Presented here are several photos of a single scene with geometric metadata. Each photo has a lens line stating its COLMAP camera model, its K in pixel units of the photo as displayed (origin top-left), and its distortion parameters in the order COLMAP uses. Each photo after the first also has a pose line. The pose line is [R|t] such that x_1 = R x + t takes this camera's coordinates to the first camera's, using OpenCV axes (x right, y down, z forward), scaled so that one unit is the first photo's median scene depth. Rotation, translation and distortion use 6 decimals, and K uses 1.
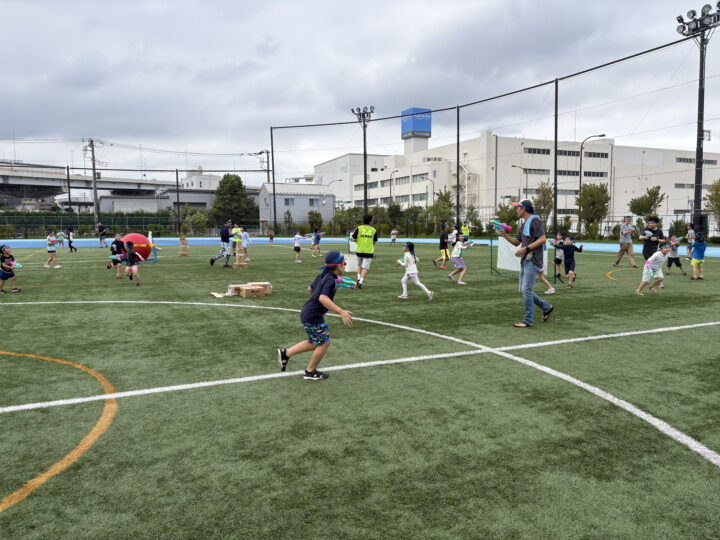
lens RADIAL K [[548.4, 0, 339.6], [0, 548.4, 278.8], [0, 0, 1]] dist [0.056250, -0.035944]
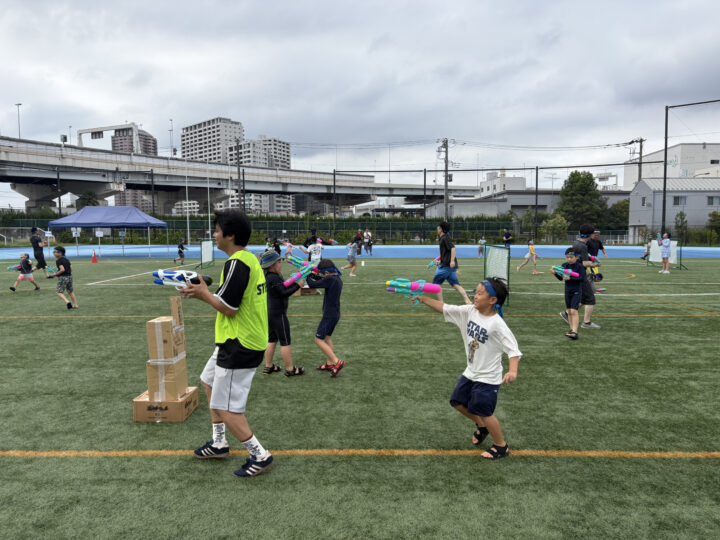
lens RADIAL K [[548.4, 0, 358.7], [0, 548.4, 286.9], [0, 0, 1]] dist [0.056250, -0.035944]
pose [[0.906923, 0.047756, -0.418581, -0.160254], [-0.045715, 0.998843, 0.014910, -0.007761], [0.418809, 0.005613, 0.908057, 0.082450]]
